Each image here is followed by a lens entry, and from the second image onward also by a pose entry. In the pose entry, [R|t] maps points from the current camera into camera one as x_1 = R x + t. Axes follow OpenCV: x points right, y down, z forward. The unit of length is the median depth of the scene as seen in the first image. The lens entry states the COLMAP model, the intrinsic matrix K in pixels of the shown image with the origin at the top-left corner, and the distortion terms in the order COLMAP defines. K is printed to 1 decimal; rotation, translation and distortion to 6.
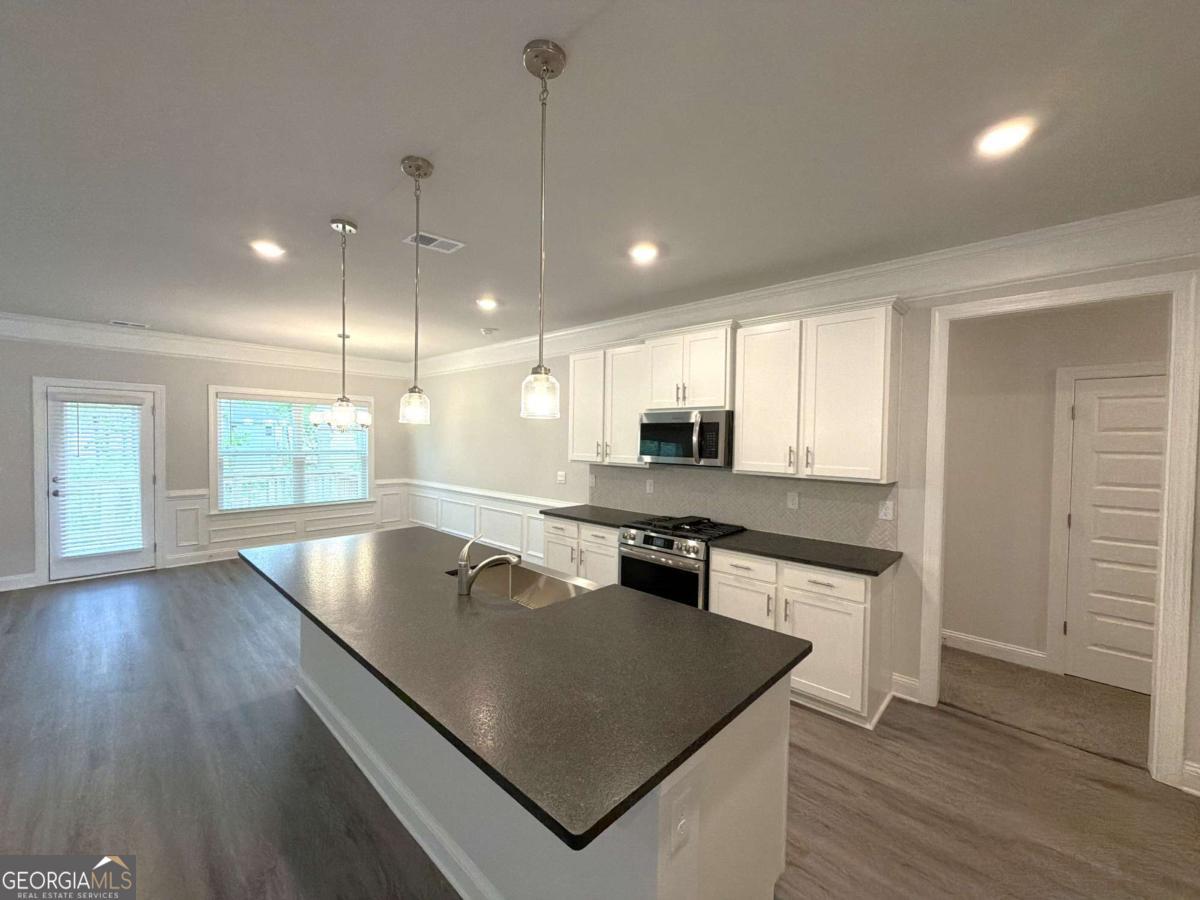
lens RADIAL K [[478.9, 0, 594.2], [0, 478.9, 455.2], [0, 0, 1]] dist [0.000403, 0.000139]
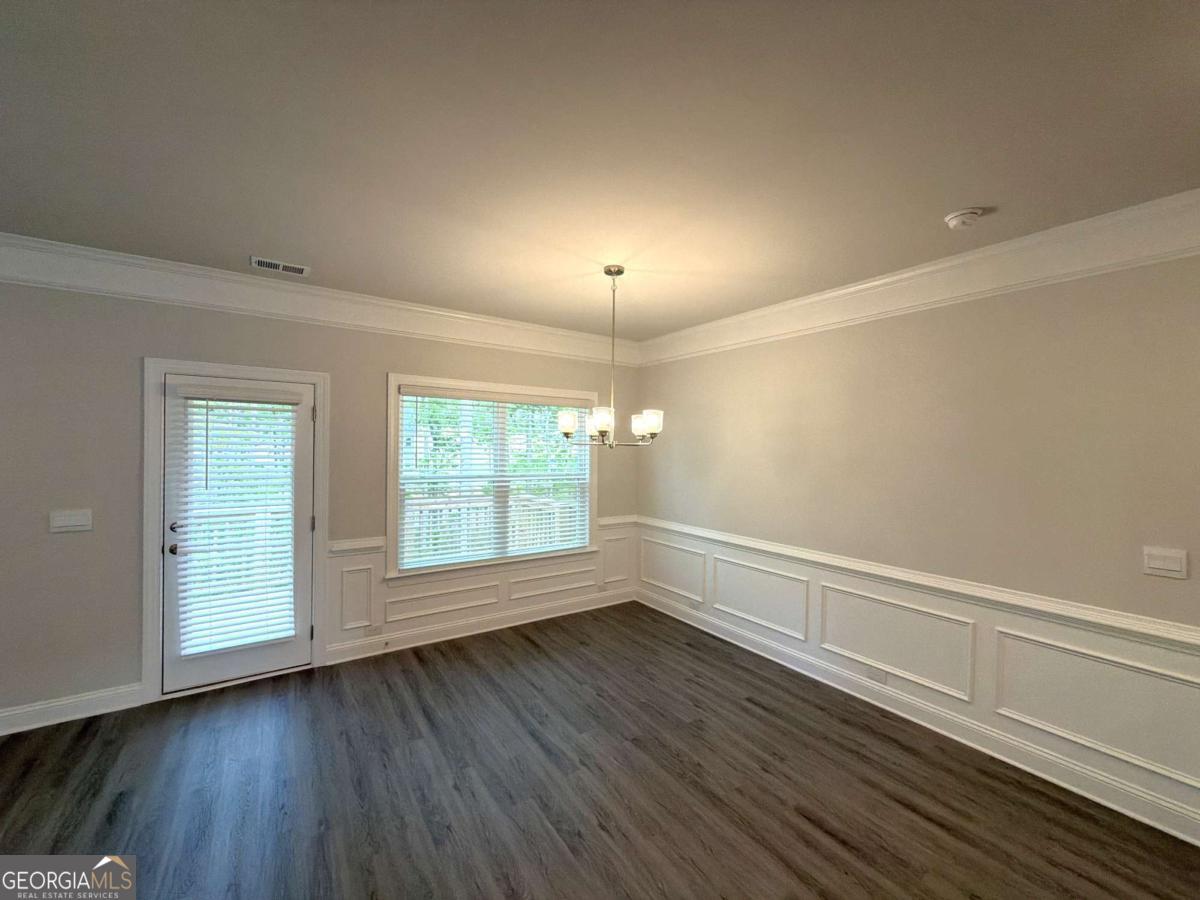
lens RADIAL K [[478.9, 0, 589.1], [0, 478.9, 455.4], [0, 0, 1]] dist [0.000403, 0.000139]
pose [[0.975048, 0.009213, -0.221804, -0.429127], [-0.011912, 0.999870, -0.010833, -0.035899], [0.221675, 0.013205, 0.975031, 0.469985]]
